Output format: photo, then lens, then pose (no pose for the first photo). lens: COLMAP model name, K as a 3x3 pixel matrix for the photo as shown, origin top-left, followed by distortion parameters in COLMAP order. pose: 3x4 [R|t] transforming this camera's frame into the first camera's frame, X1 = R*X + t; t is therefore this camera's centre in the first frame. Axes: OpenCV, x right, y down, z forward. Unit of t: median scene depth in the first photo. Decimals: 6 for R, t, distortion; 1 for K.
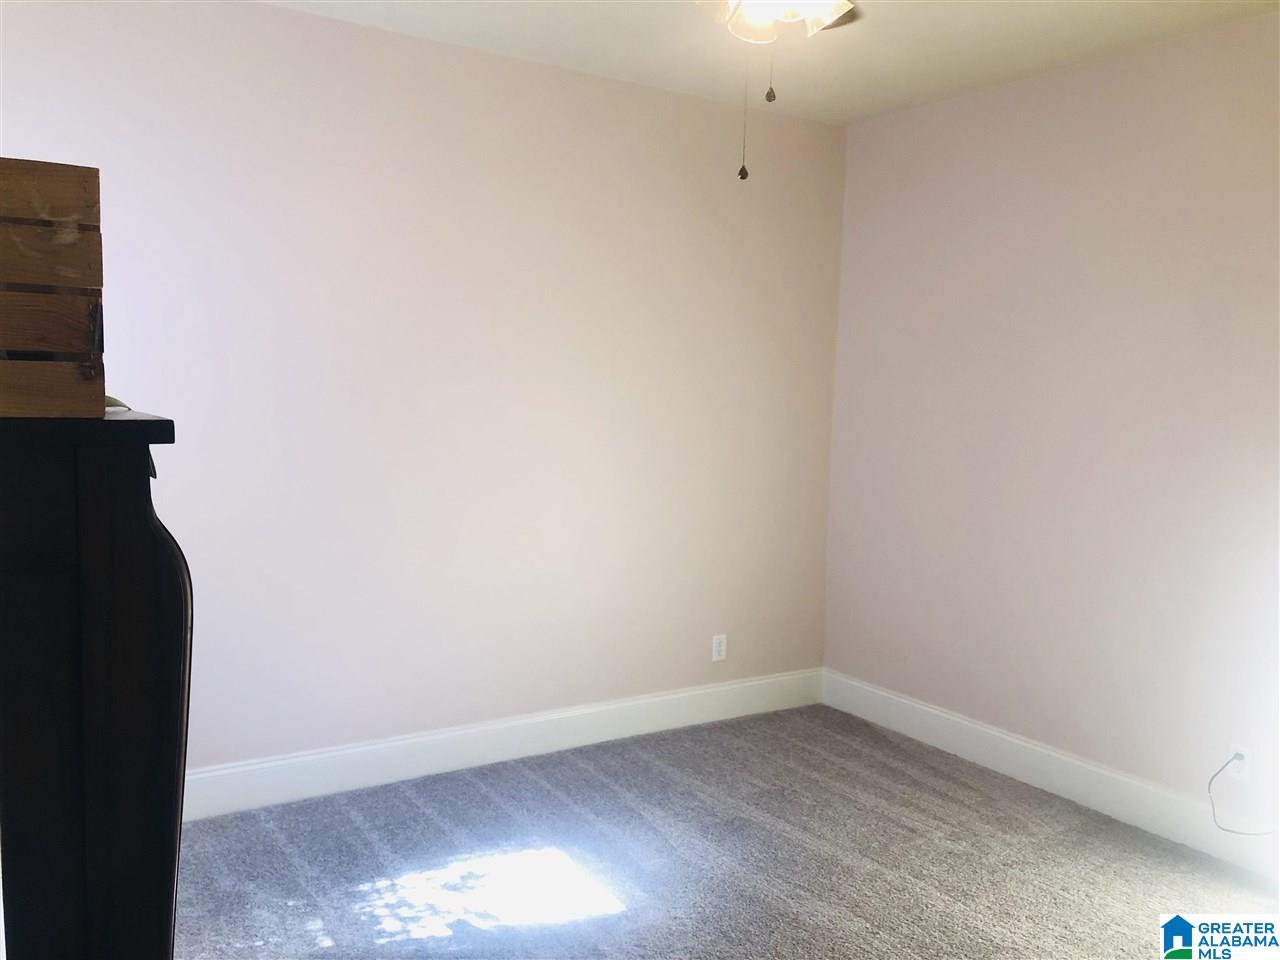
lens RADIAL K [[1052.6, 0, 643.6], [0, 1052.6, 474.0], [0, 0, 1]] dist [0.027541, -0.005657]
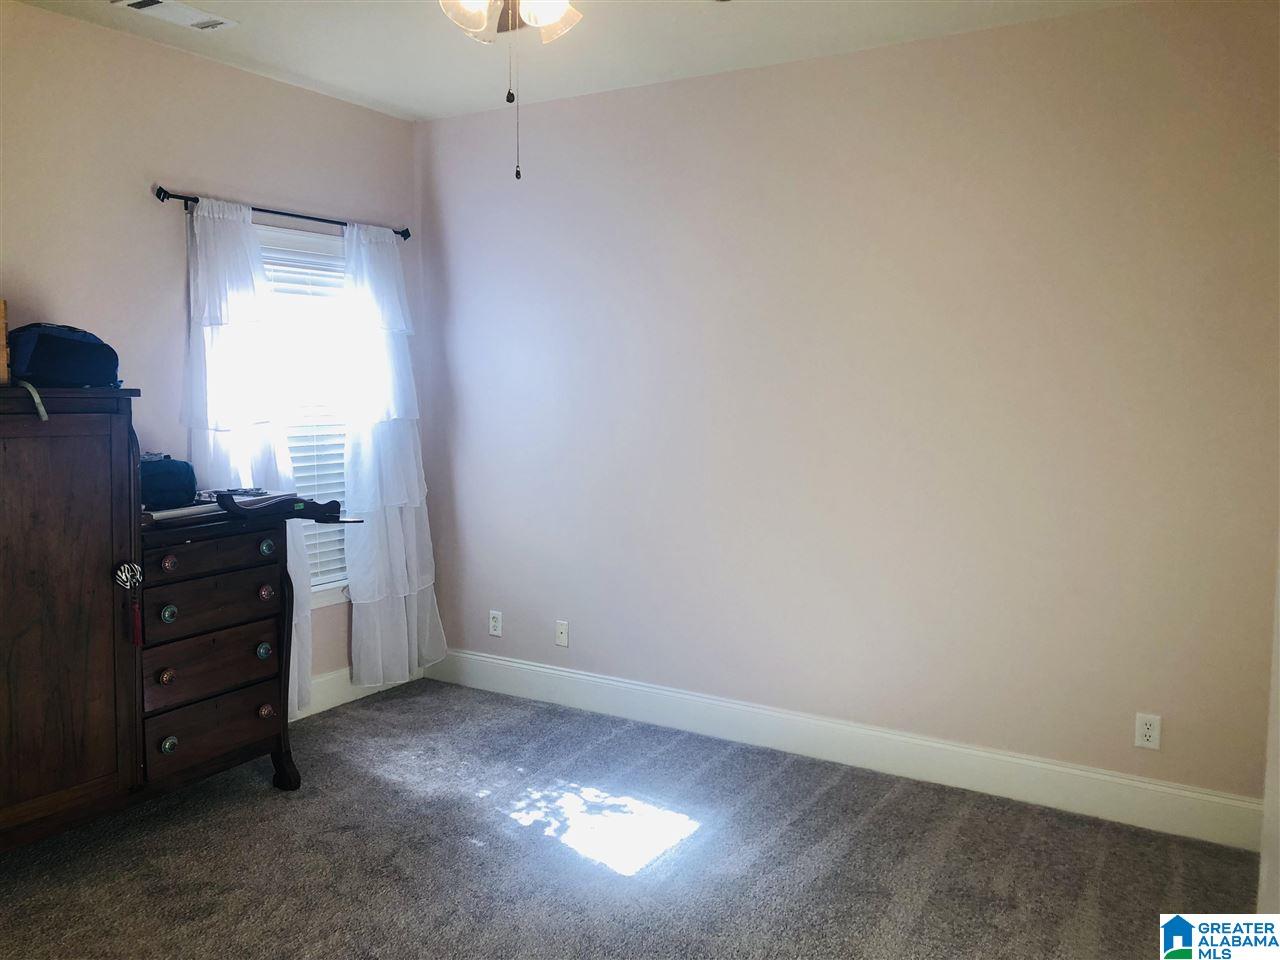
lens RADIAL K [[1052.6, 0, 643.6], [0, 1052.6, 474.0], [0, 0, 1]] dist [0.027541, -0.005657]
pose [[0.444480, 0.061729, -0.893659, 0.804354], [-0.077294, 0.996545, 0.030392, -0.017214], [0.892448, 0.055566, 0.447716, 0.465148]]
